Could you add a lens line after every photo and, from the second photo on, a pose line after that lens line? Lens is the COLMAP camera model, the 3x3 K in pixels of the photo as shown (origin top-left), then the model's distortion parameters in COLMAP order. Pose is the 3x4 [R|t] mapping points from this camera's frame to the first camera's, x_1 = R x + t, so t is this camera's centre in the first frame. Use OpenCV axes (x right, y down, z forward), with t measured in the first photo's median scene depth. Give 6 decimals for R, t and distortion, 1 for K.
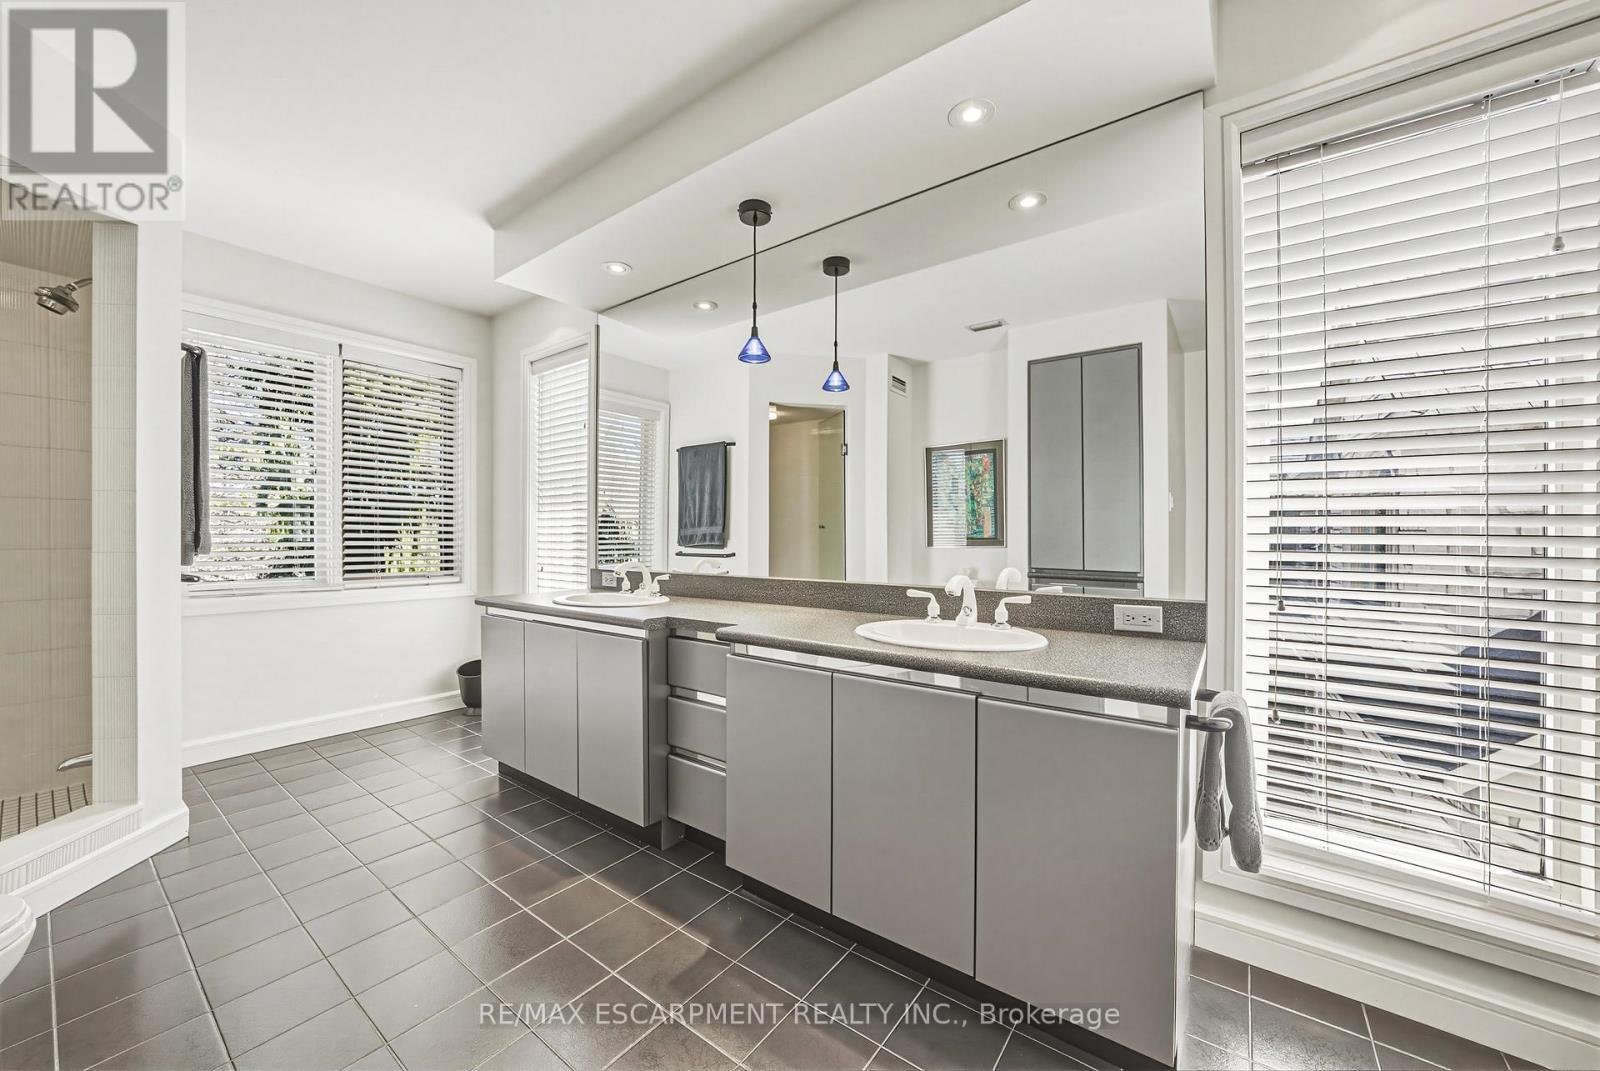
lens RADIAL K [[590.3, 0, 803.7], [0, 590.3, 536.0], [0, 0, 1]] dist [0.000008, -0.000008]
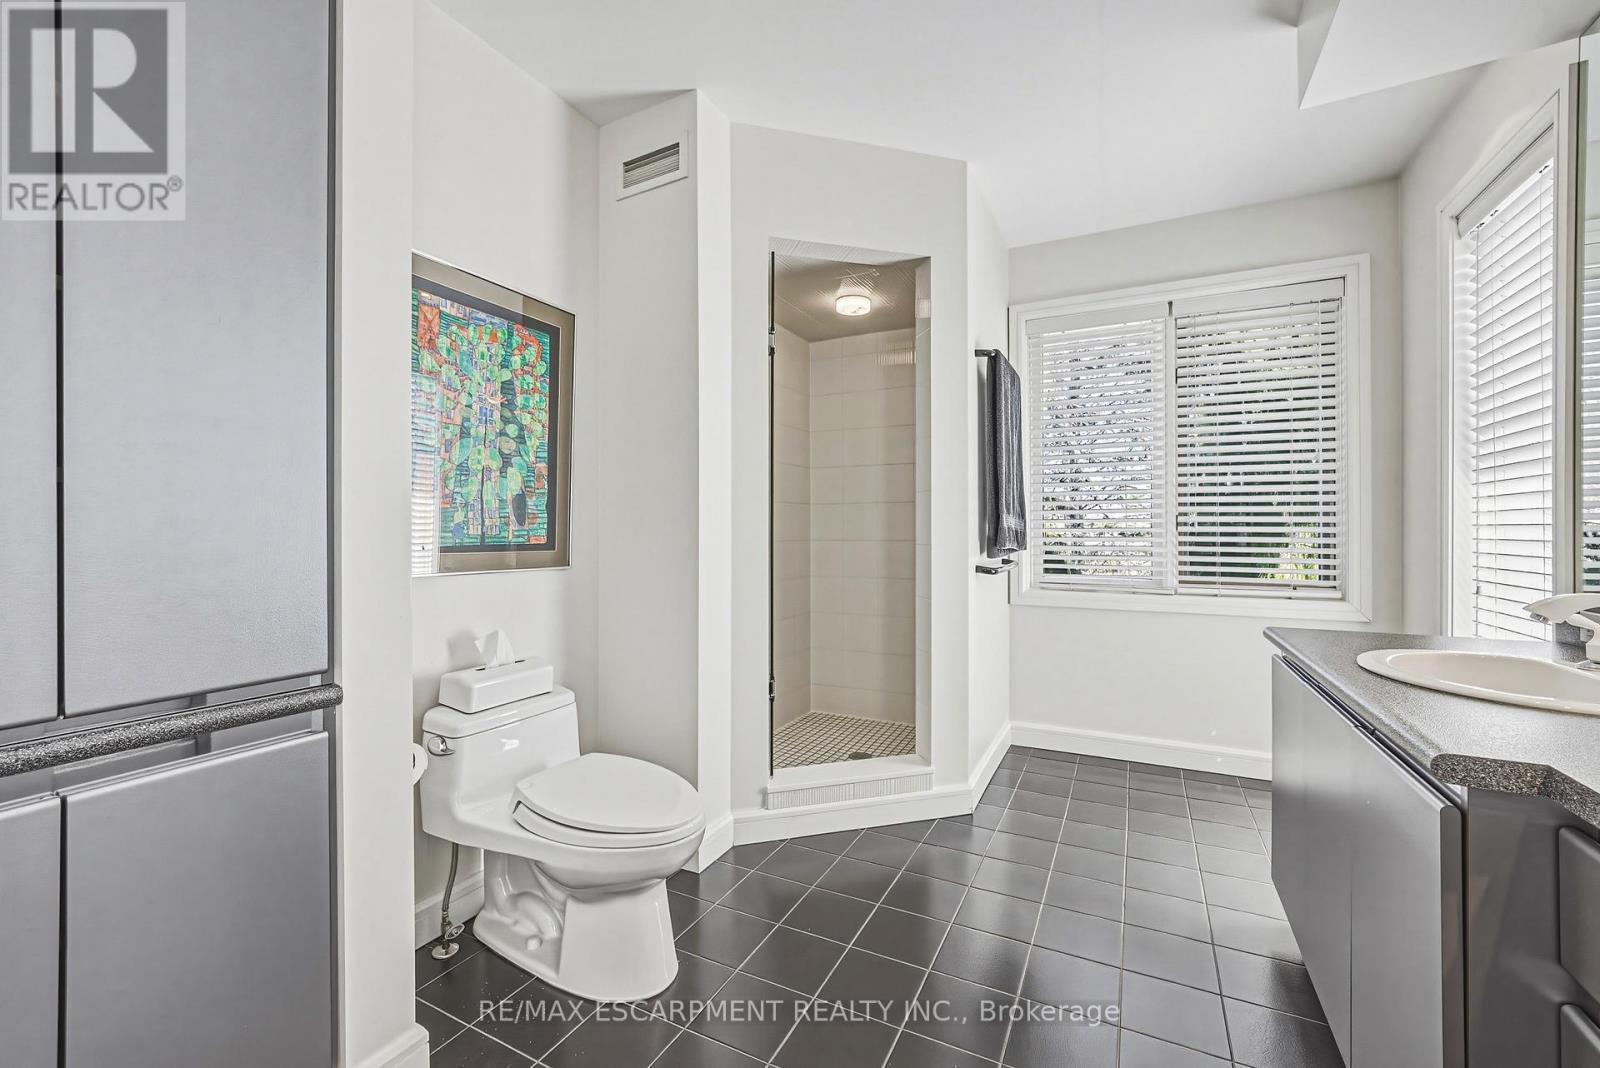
lens RADIAL K [[657.4, 0, 805.1], [0, 657.4, 536.6], [0, 0, 1]] dist [-0.001489, -0.000075]
pose [[0.183547, 0.004616, -0.983000, 0.039868], [0.002196, 0.999985, 0.005106, 0.002706], [0.983009, -0.003096, 0.183534, 0.323001]]
